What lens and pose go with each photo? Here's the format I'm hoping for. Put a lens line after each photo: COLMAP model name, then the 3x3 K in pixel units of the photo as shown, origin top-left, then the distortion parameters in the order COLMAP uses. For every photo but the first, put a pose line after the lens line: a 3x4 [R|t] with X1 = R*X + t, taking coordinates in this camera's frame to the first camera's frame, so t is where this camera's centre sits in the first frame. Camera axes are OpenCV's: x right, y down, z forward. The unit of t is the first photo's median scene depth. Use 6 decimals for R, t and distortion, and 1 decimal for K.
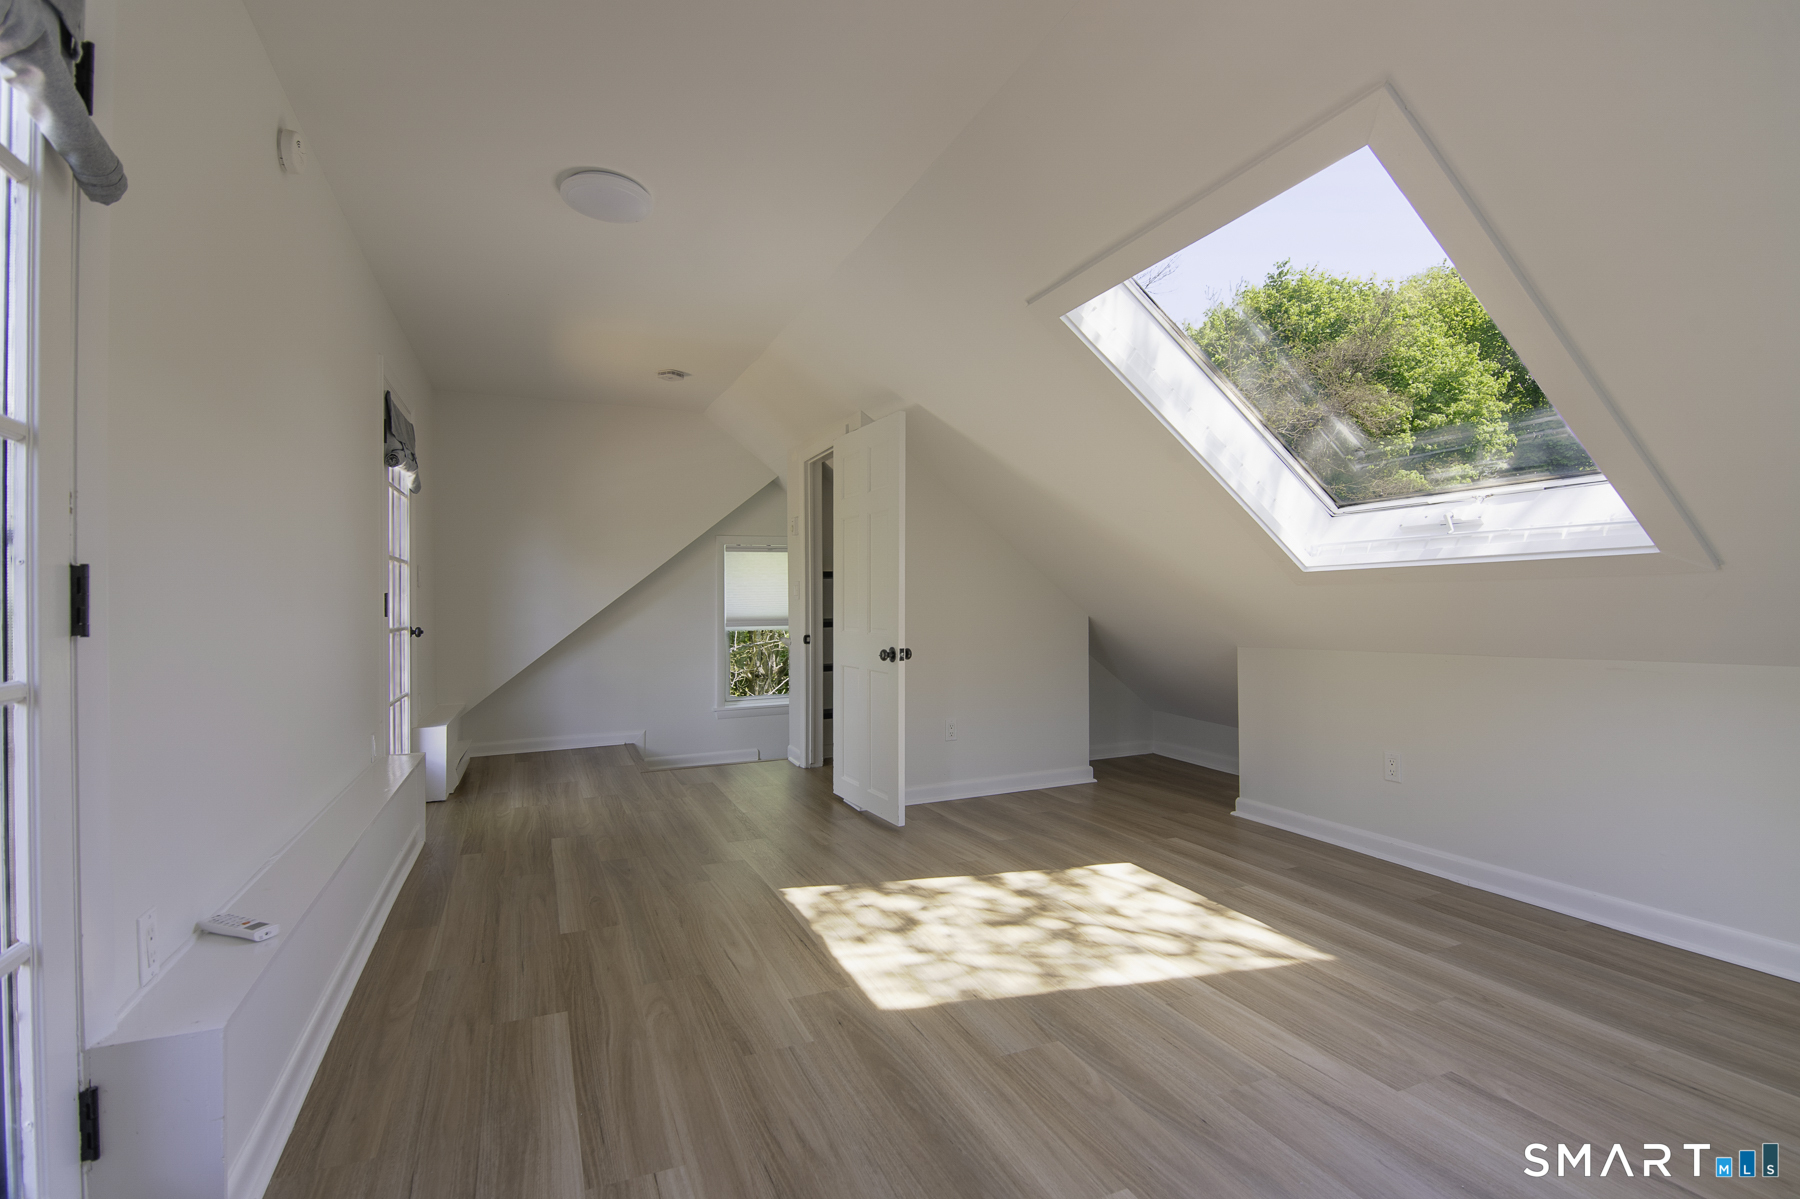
lens RADIAL K [[833.7, 0, 898.0], [0, 833.7, 600.7], [0, 0, 1]] dist [-0.012744, -0.002022]
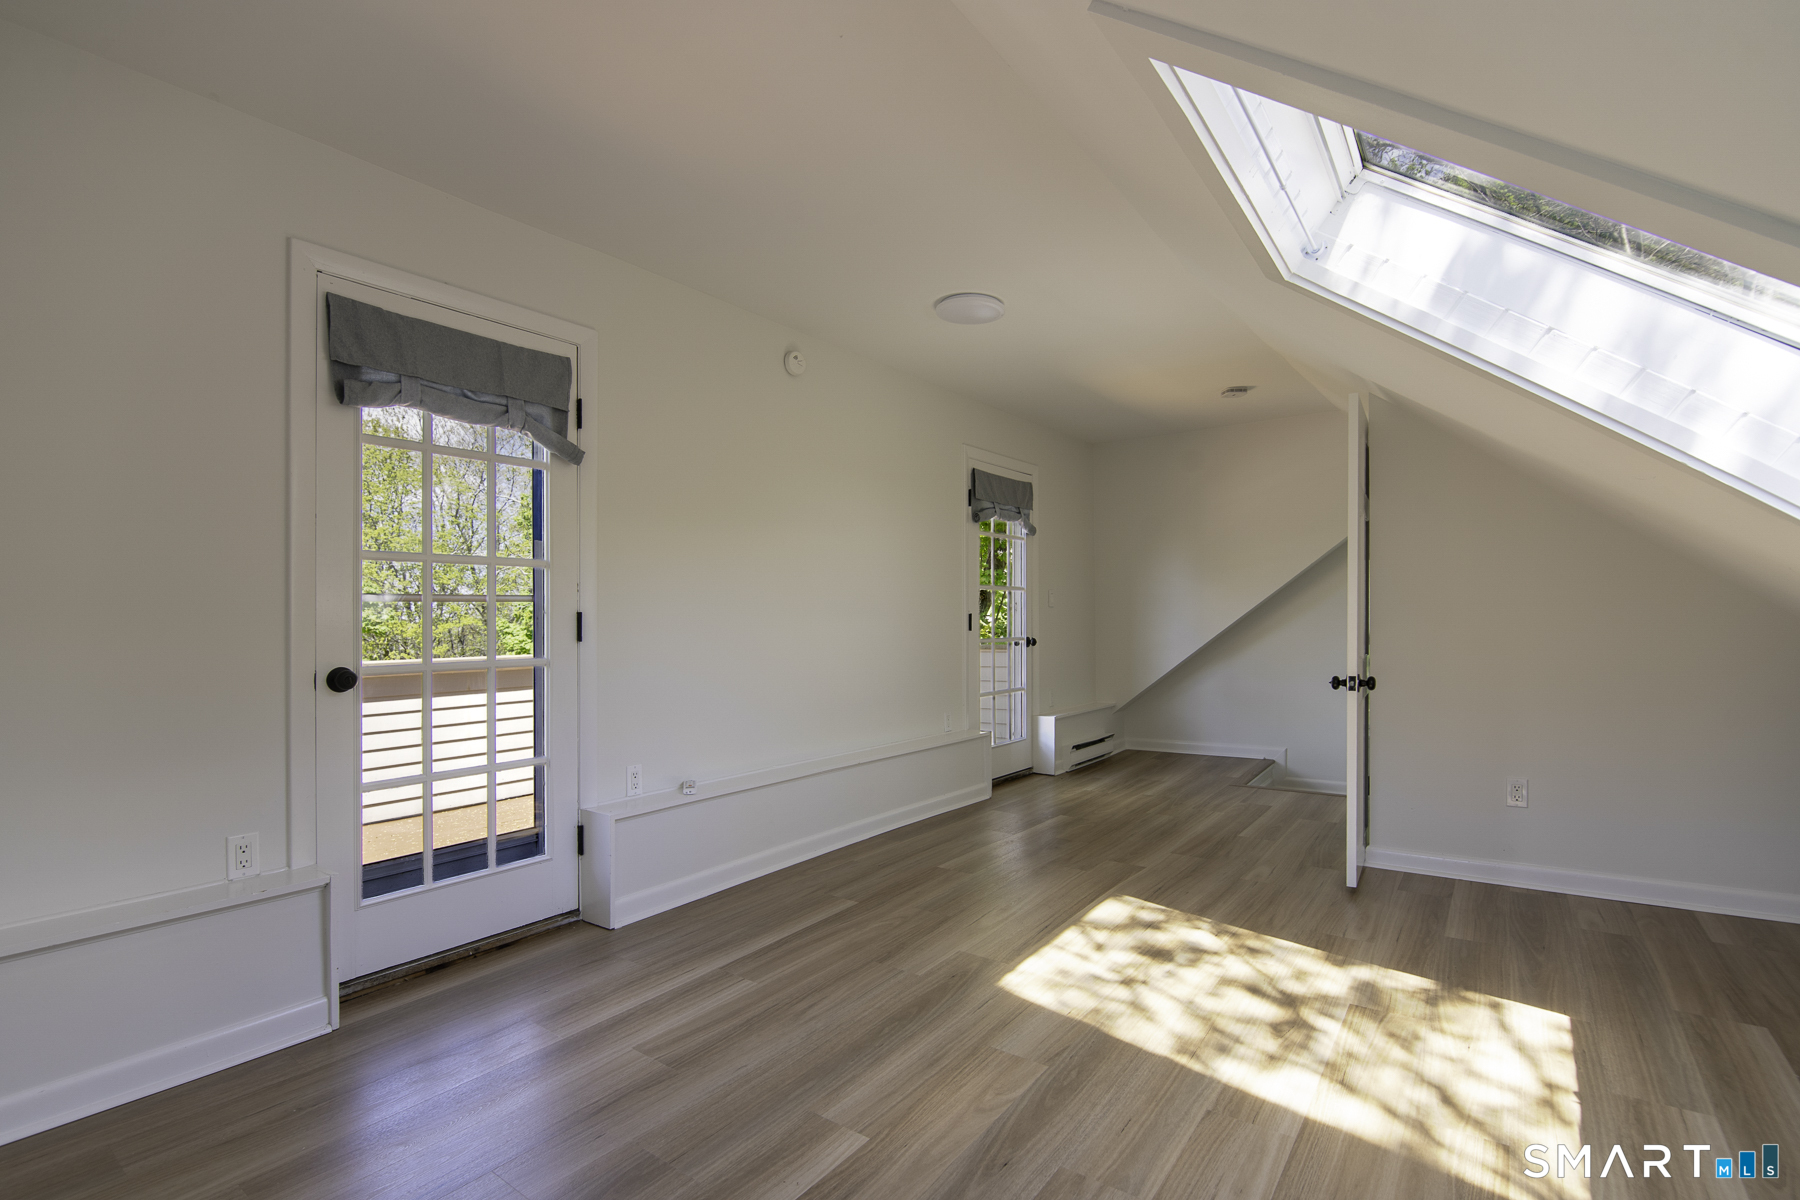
lens RADIAL K [[833.7, 0, 889.0], [0, 833.7, 627.2], [0, 0, 1]] dist [-0.012744, -0.002022]
pose [[0.494165, 0.010416, -0.869305, 0.734367], [0.006892, 0.999850, 0.015897, -0.013643], [0.869341, -0.013847, 0.494020, 0.260999]]
